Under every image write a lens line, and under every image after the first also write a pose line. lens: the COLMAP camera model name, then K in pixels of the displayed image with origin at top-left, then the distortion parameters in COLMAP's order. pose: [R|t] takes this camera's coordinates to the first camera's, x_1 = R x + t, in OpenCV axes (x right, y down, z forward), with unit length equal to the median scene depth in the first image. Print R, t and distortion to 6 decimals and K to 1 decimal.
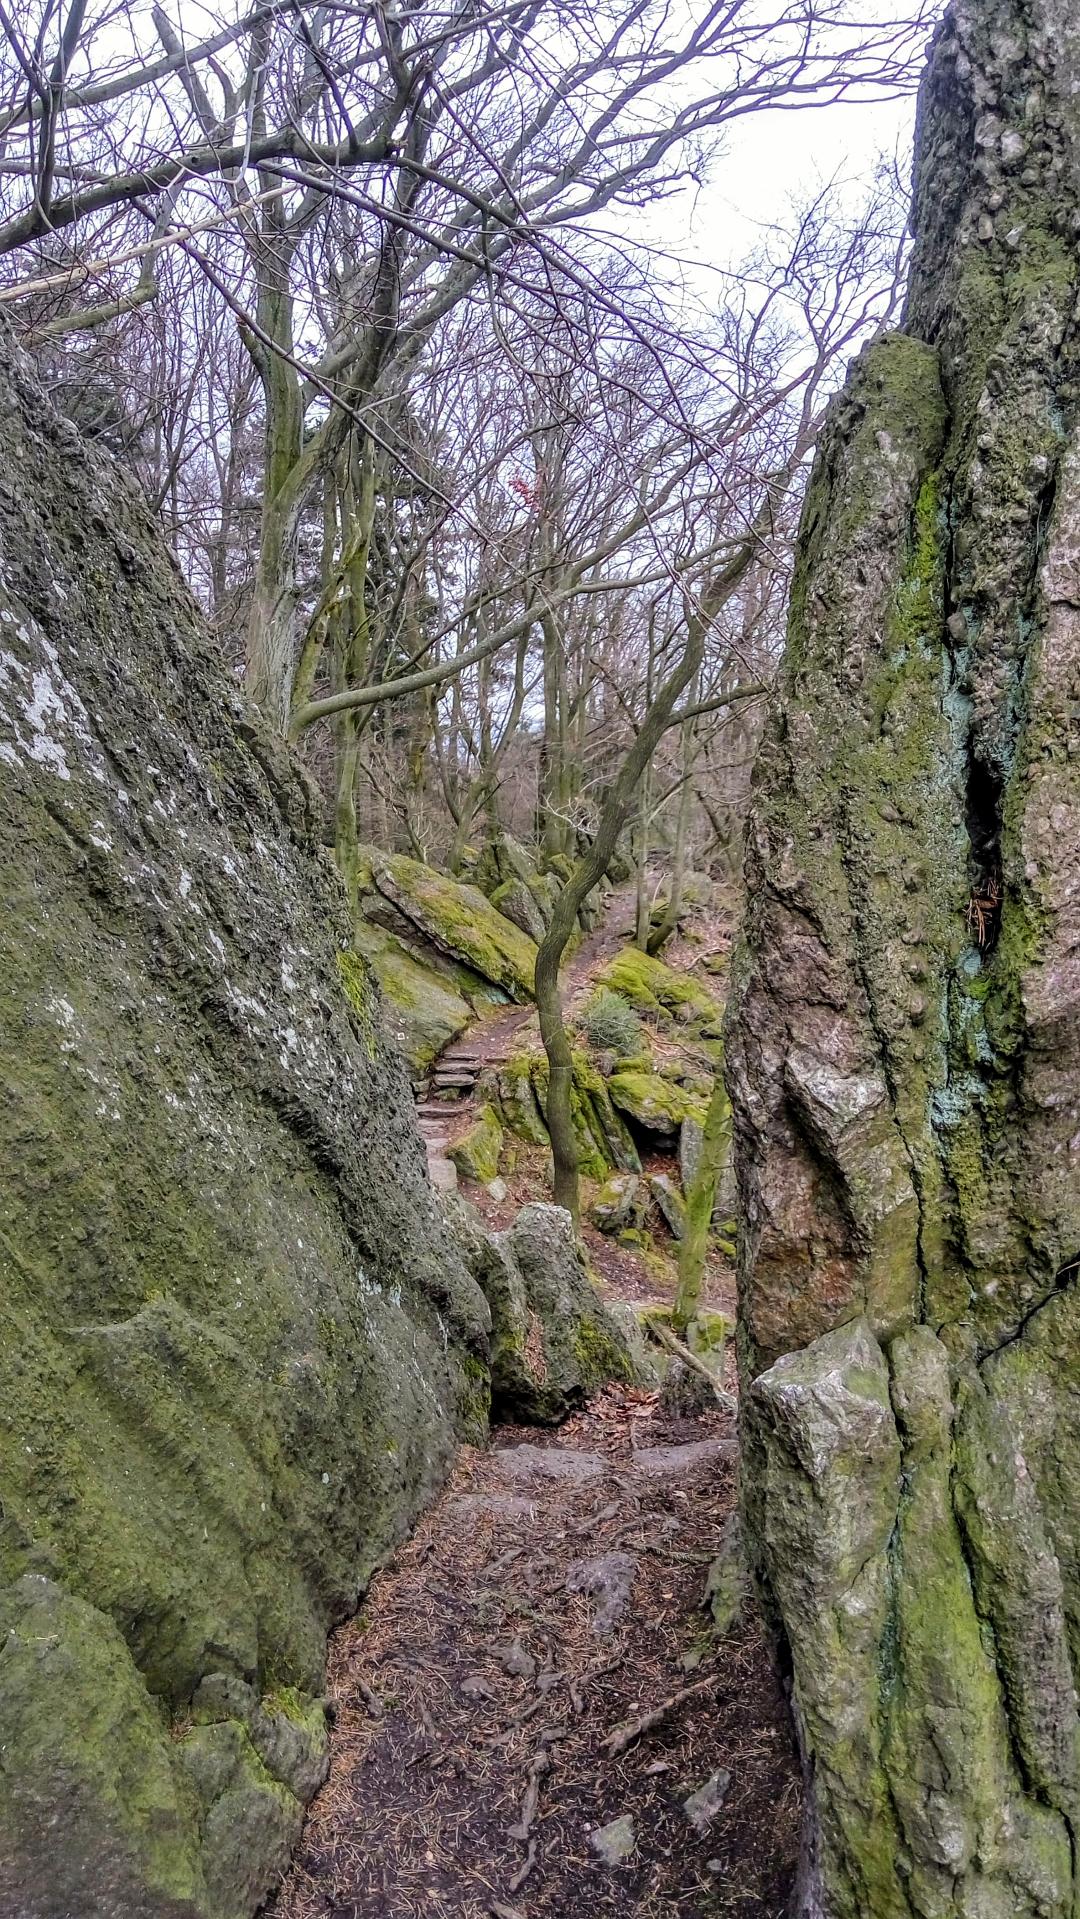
lens RADIAL K [[1377.0, 0, 547.8], [0, 1377.0, 955.0], [0, 0, 1]] dist [0.062705, 0.000355]
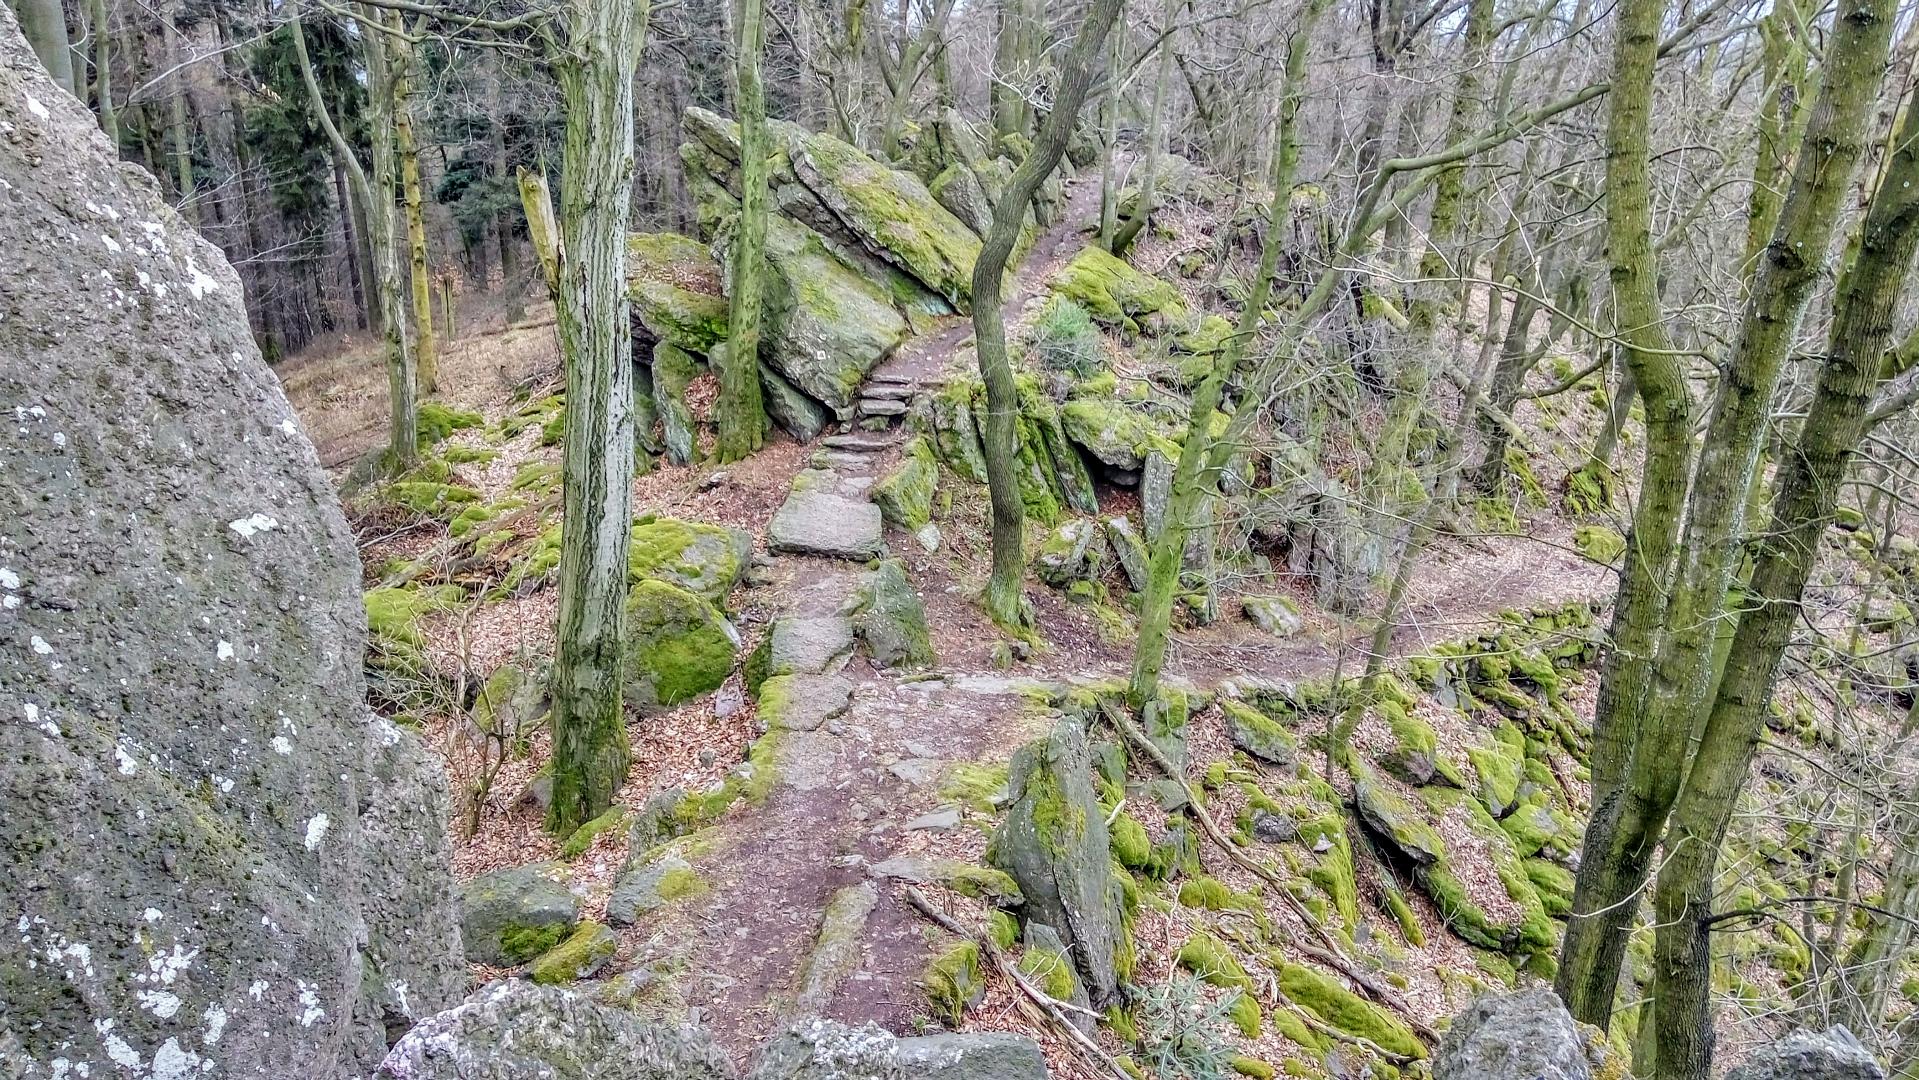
lens RADIAL K [[1377.0, 0, 948.4], [0, 1377.0, 541.0], [0, 0, 1]] dist [0.062705, 0.000355]
pose [[0.998977, 0.012674, -0.043419, 0.011327], [-0.003185, 0.977267, 0.211986, -0.010213], [0.045118, -0.211631, 0.976308, 0.137105]]
